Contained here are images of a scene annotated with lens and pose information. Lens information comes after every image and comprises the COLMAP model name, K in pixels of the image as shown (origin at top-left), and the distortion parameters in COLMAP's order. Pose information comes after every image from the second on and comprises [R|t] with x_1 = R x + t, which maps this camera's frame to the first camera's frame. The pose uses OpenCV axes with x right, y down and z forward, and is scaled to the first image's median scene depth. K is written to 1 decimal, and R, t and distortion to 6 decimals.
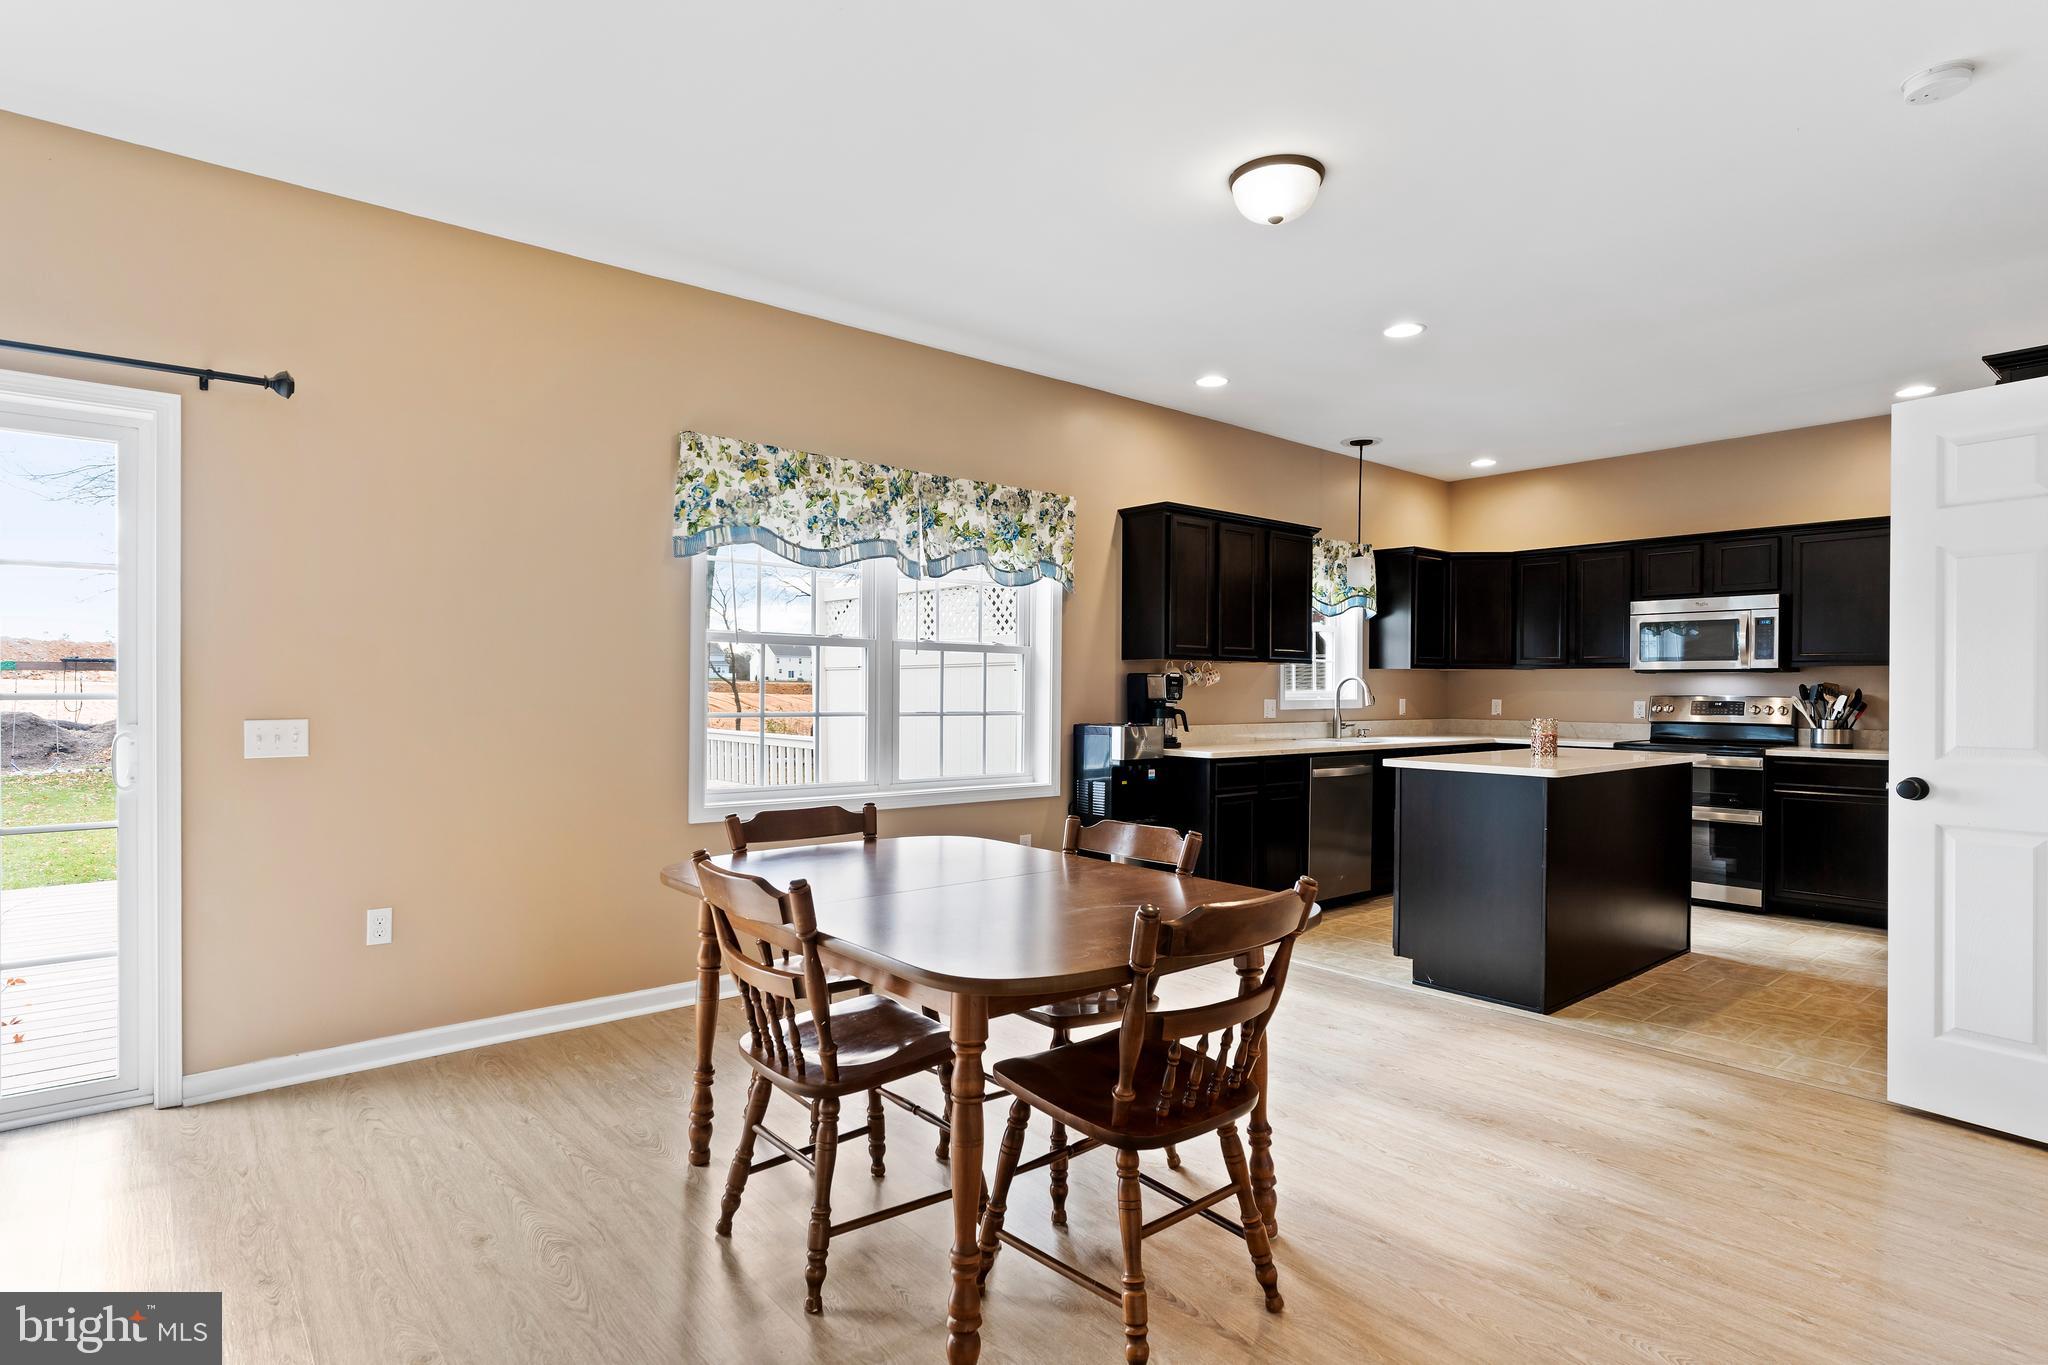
lens RADIAL K [[1049.3, 0, 1011.3], [0, 1049.3, 696.7], [0, 0, 1]] dist [0.000958, 0.000132]
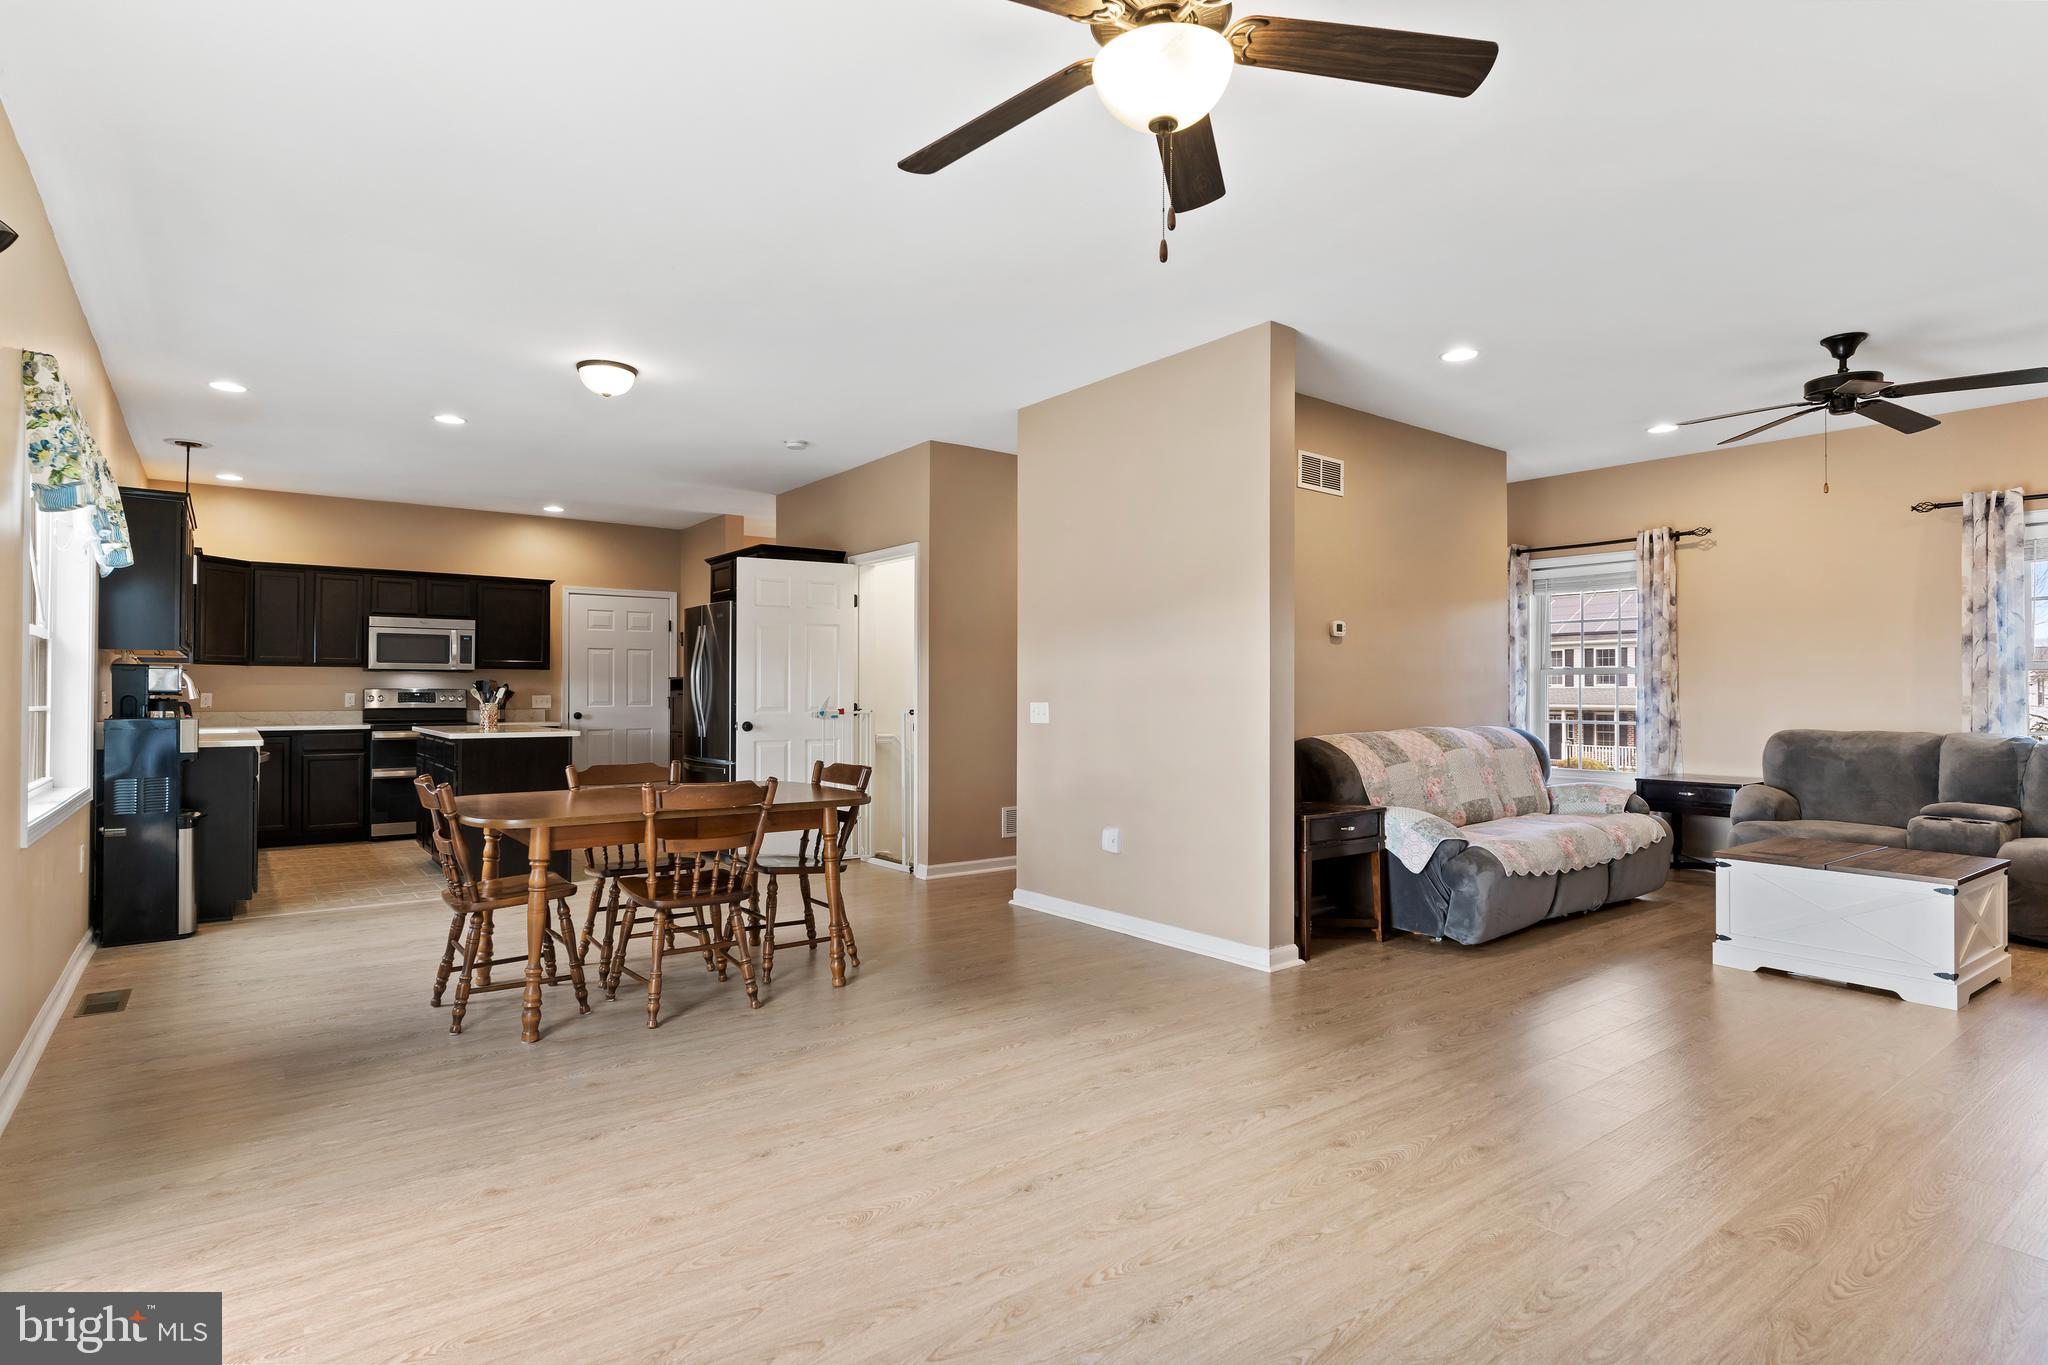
lens RADIAL K [[1049.3, 0, 1011.3], [0, 1049.3, 696.7], [0, 0, 1]] dist [0.000958, 0.000132]
pose [[0.049804, -0.008123, 0.998726, -0.846794], [0.005756, 0.999953, 0.007846, 0.004297], [-0.998742, 0.005358, 0.049848, 0.181406]]
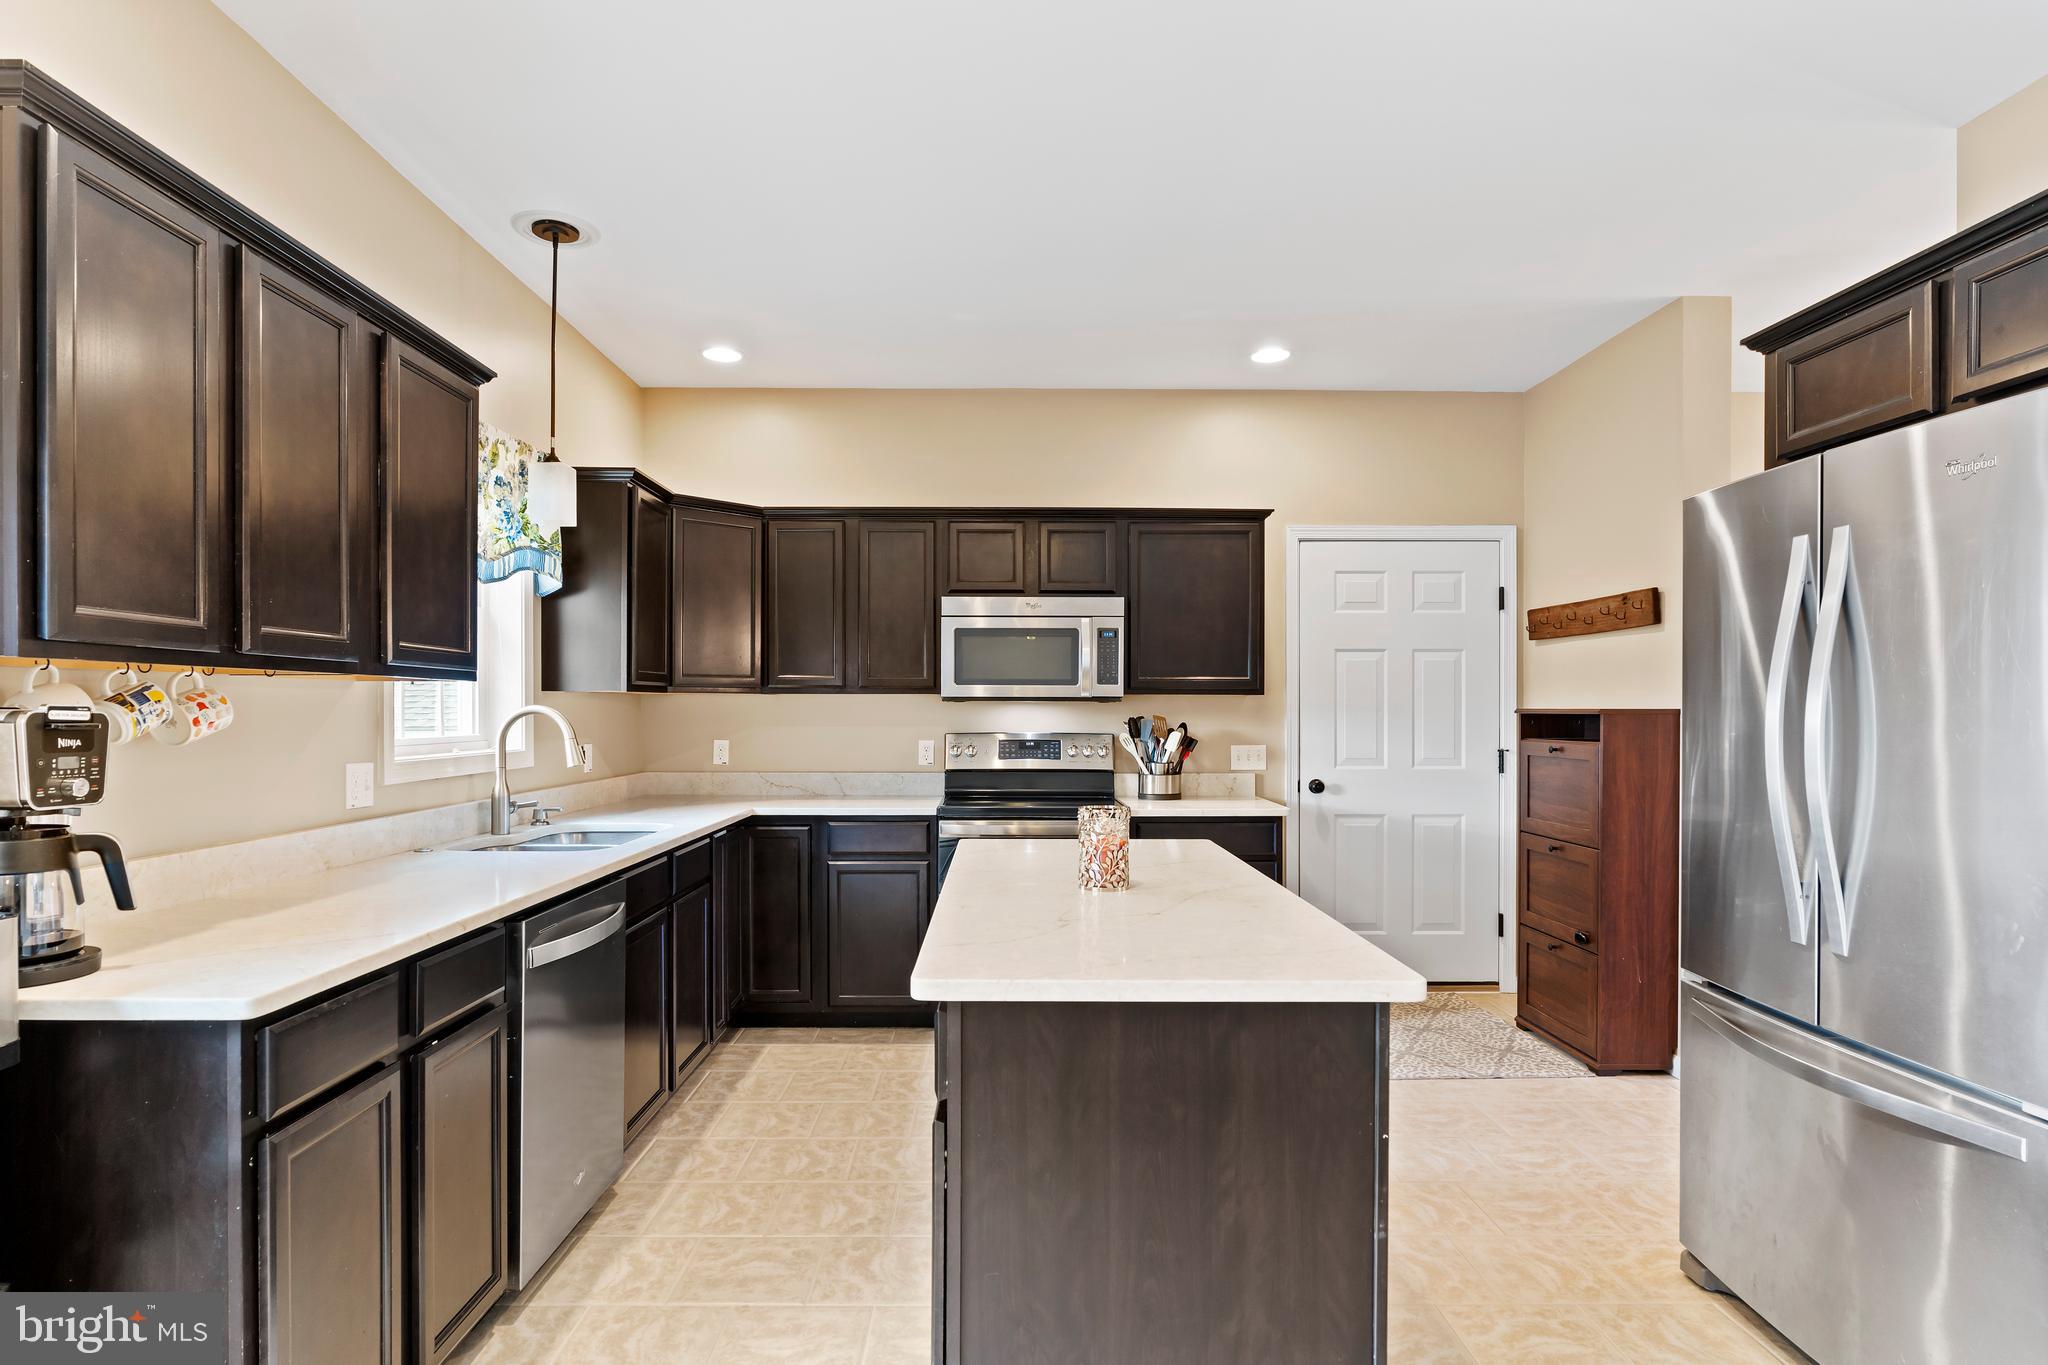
lens RADIAL K [[1077.0, 0, 1013.5], [0, 1077.0, 714.4], [0, 0, 1]] dist [-0.001786, -0.000580]
pose [[0.630429, -0.007919, 0.776207, 0.097873], [0.006966, 0.999965, 0.004544, -0.021630], [-0.776216, 0.002542, 0.630462, 0.665351]]
